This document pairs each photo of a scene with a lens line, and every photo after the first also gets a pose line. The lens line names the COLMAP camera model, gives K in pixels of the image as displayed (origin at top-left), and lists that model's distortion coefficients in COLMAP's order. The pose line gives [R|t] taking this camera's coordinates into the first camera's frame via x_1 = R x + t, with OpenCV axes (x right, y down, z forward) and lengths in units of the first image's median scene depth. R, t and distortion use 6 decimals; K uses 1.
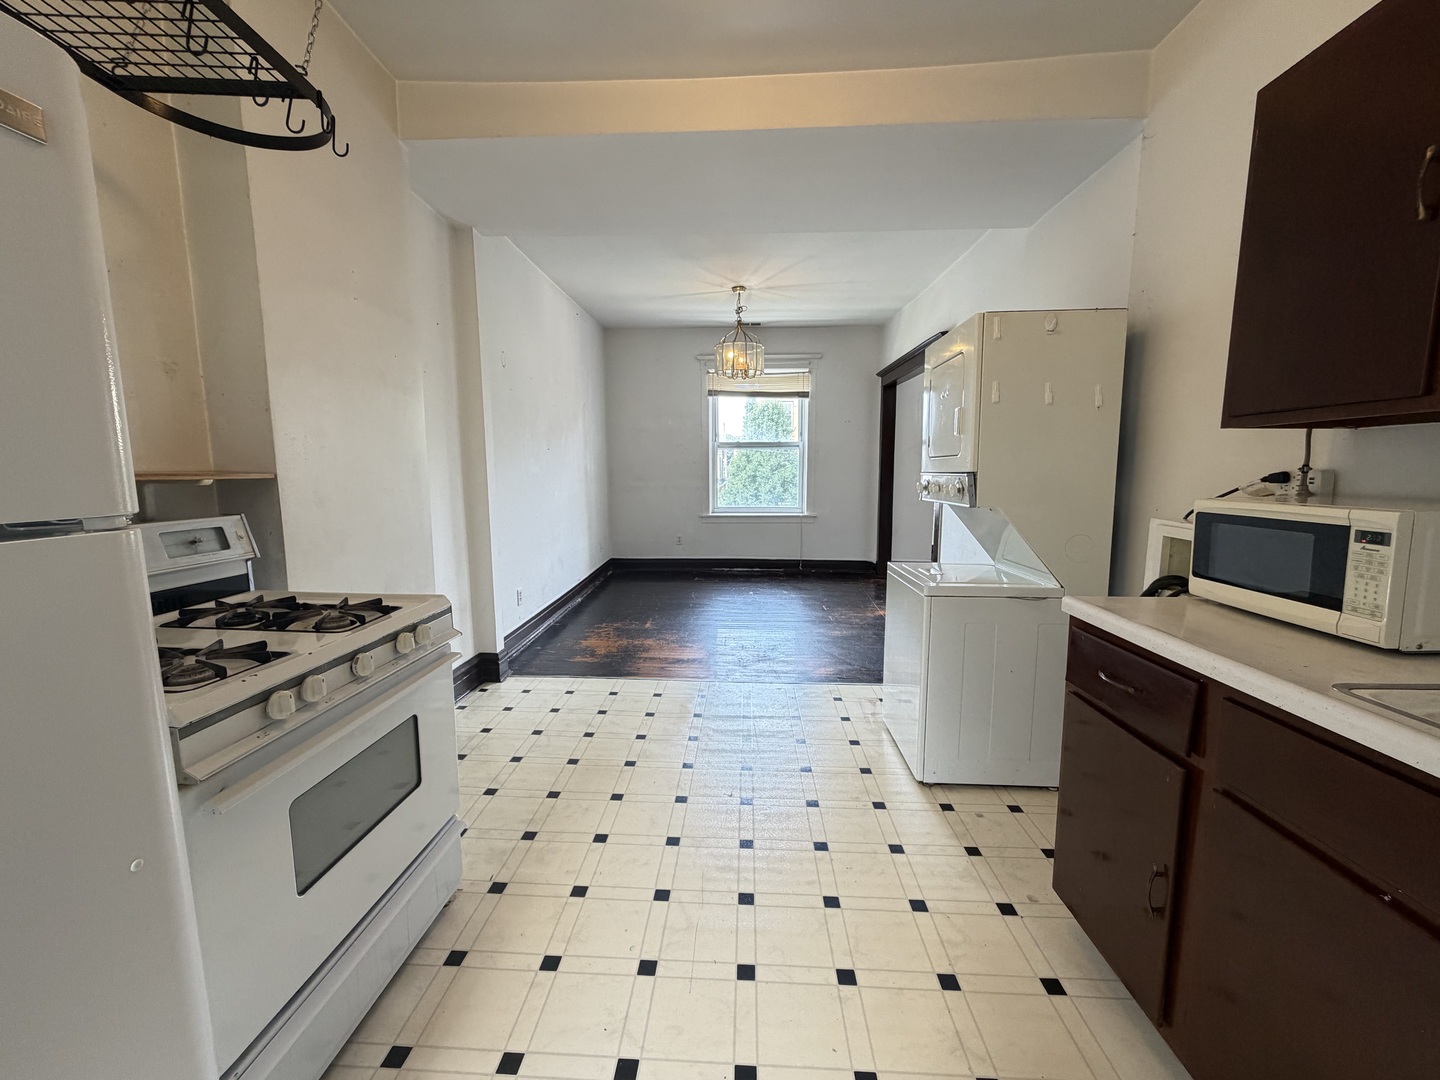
lens RADIAL K [[572.2, 0, 716.5], [0, 572.2, 539.8], [0, 0, 1]] dist [0.000605, 0.000159]
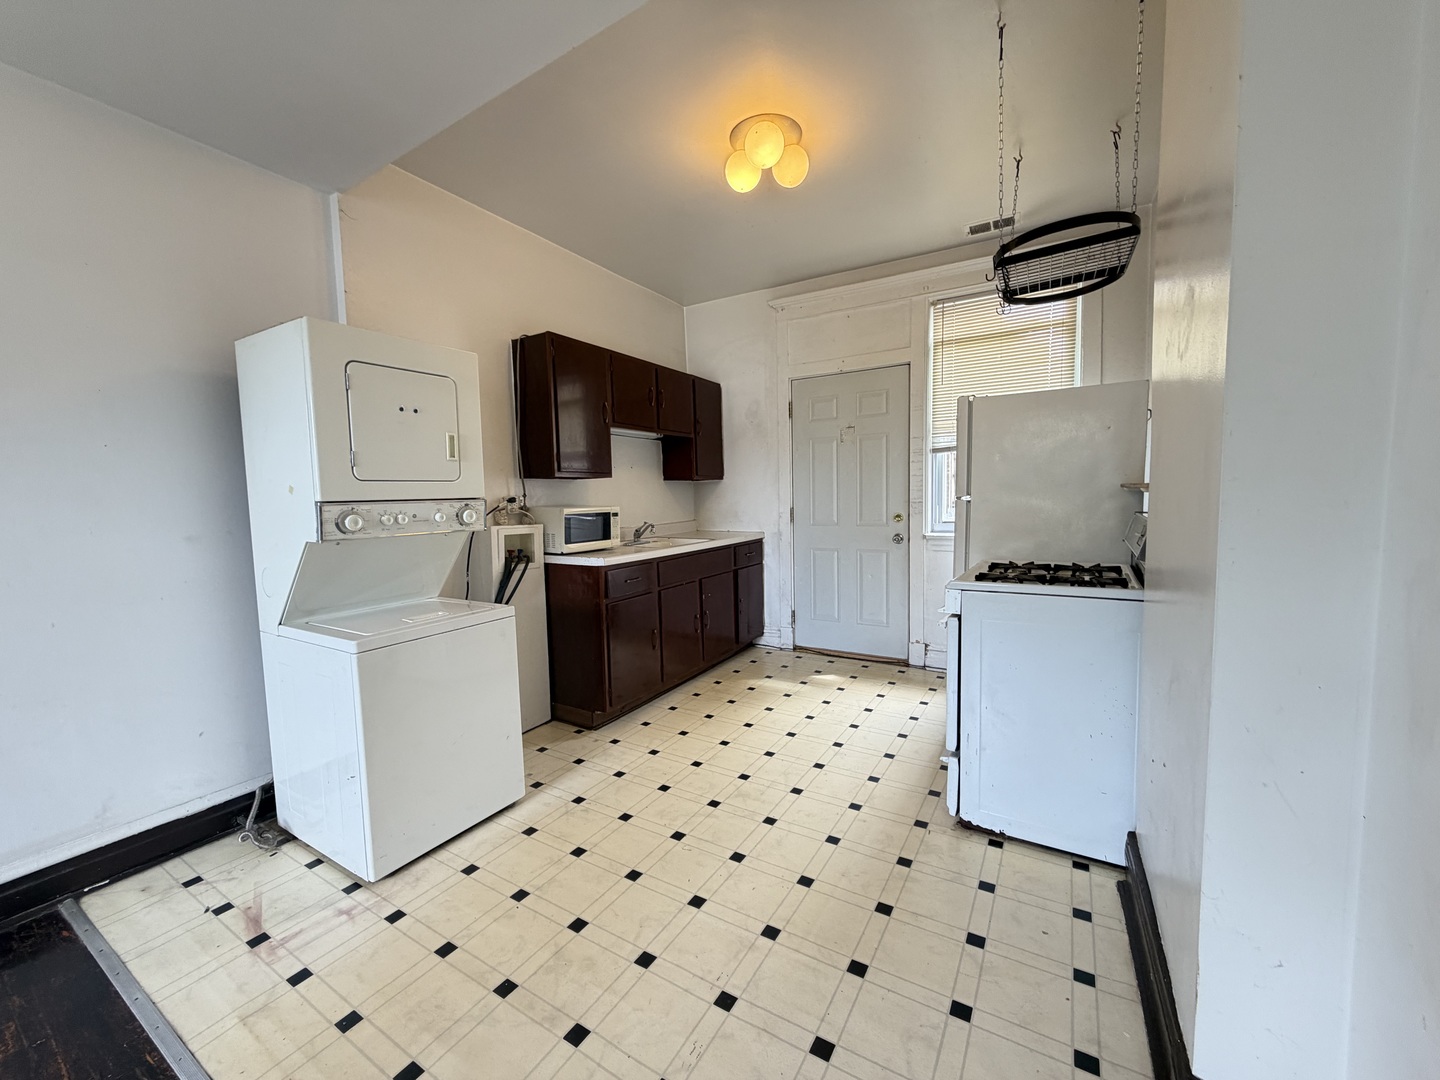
lens RADIAL K [[572.2, 0, 716.5], [0, 572.2, 539.8], [0, 0, 1]] dist [0.000605, 0.000159]
pose [[-0.879105, -0.018178, 0.476281, -0.365854], [0.079288, 0.979772, 0.183742, -0.161506], [-0.469986, 0.199292, -0.859881, 1.373704]]
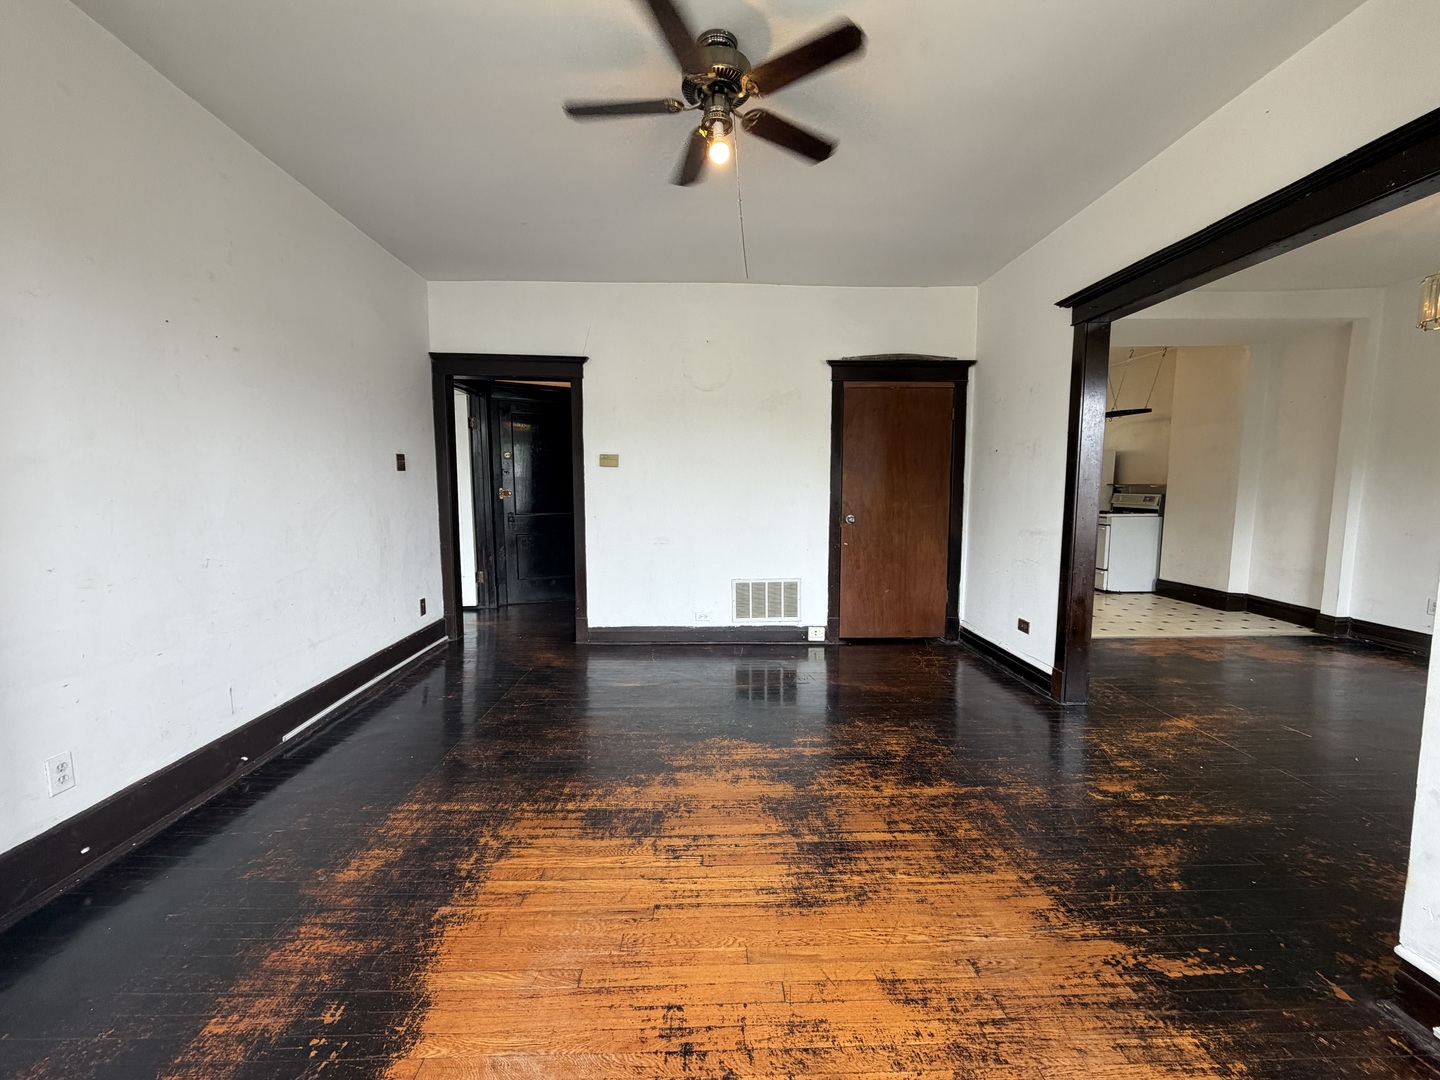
lens RADIAL K [[572.2, 0, 716.5], [0, 572.2, 539.8], [0, 0, 1]] dist [0.000605, 0.000159]
pose [[-0.997092, 0.008508, -0.075731, 1.537927], [-0.008490, 0.975159, 0.221343, -0.355519], [0.075733, 0.221342, -0.972251, 2.811352]]
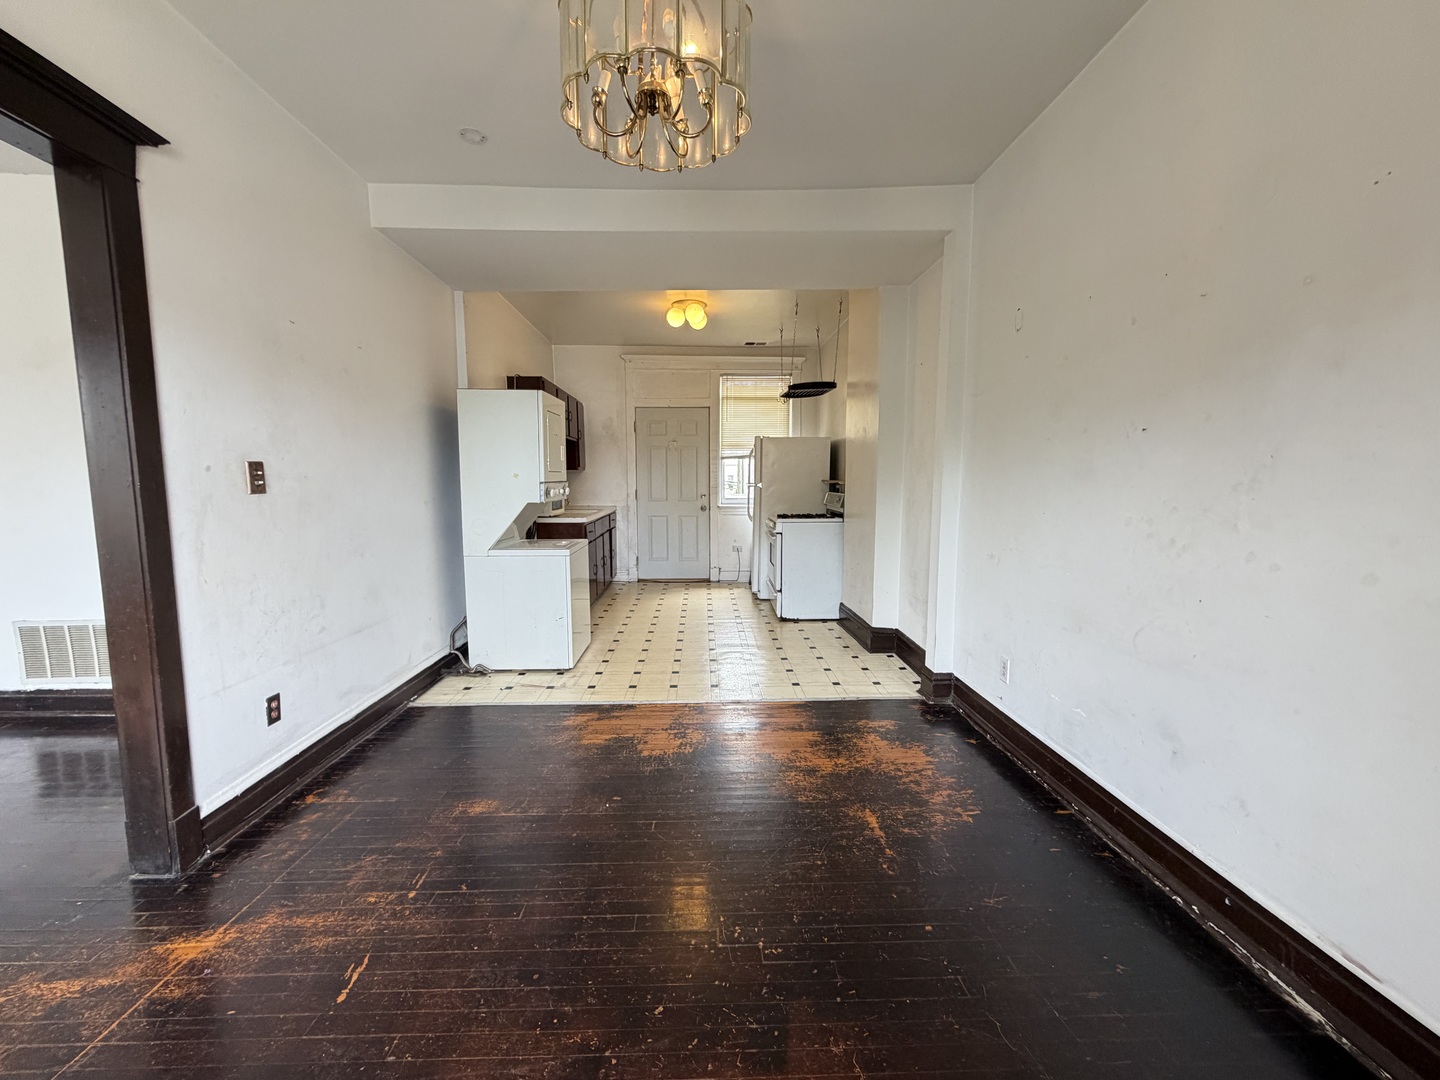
lens RADIAL K [[572.2, 0, 716.5], [0, 572.2, 539.8], [0, 0, 1]] dist [0.000605, 0.000159]
pose [[-0.996872, 0.009478, -0.078458, 0.064860], [-0.008636, 0.973772, 0.227361, -0.295766], [0.078555, 0.227327, -0.970645, 2.373830]]
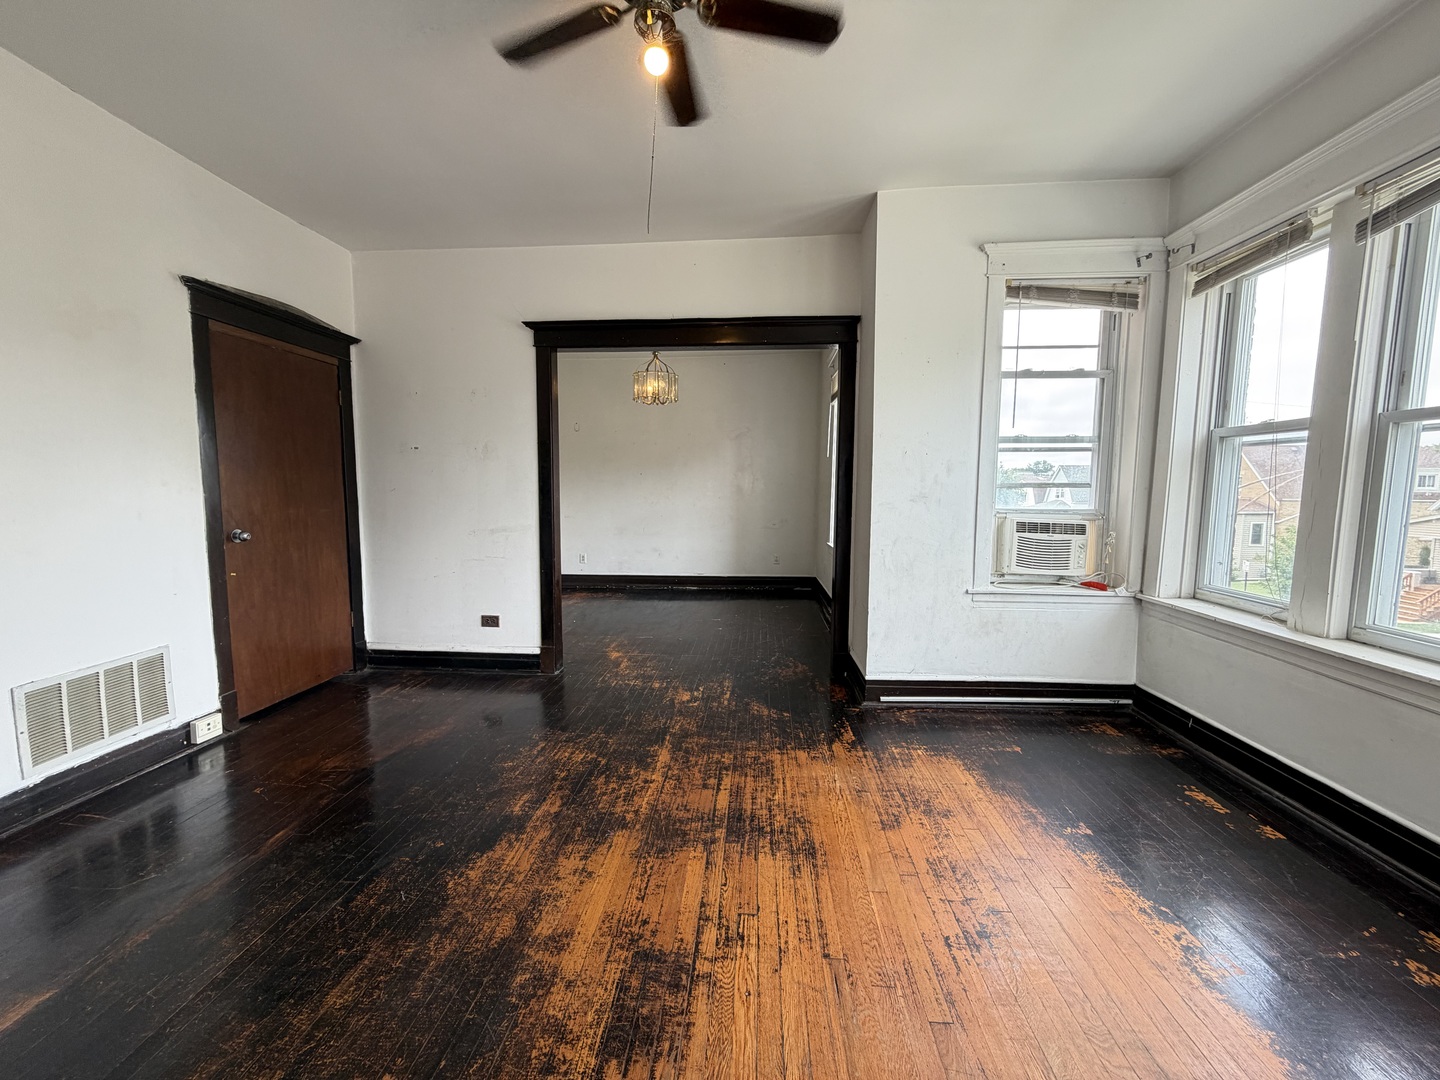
lens RADIAL K [[572.2, 0, 716.5], [0, 572.2, 539.8], [0, 0, 1]] dist [0.000605, 0.000159]
pose [[-0.021411, 0.090641, -0.995653, 2.092766], [-0.133664, 0.986682, 0.092698, -0.262832], [0.990795, 0.135067, -0.009011, 2.117214]]
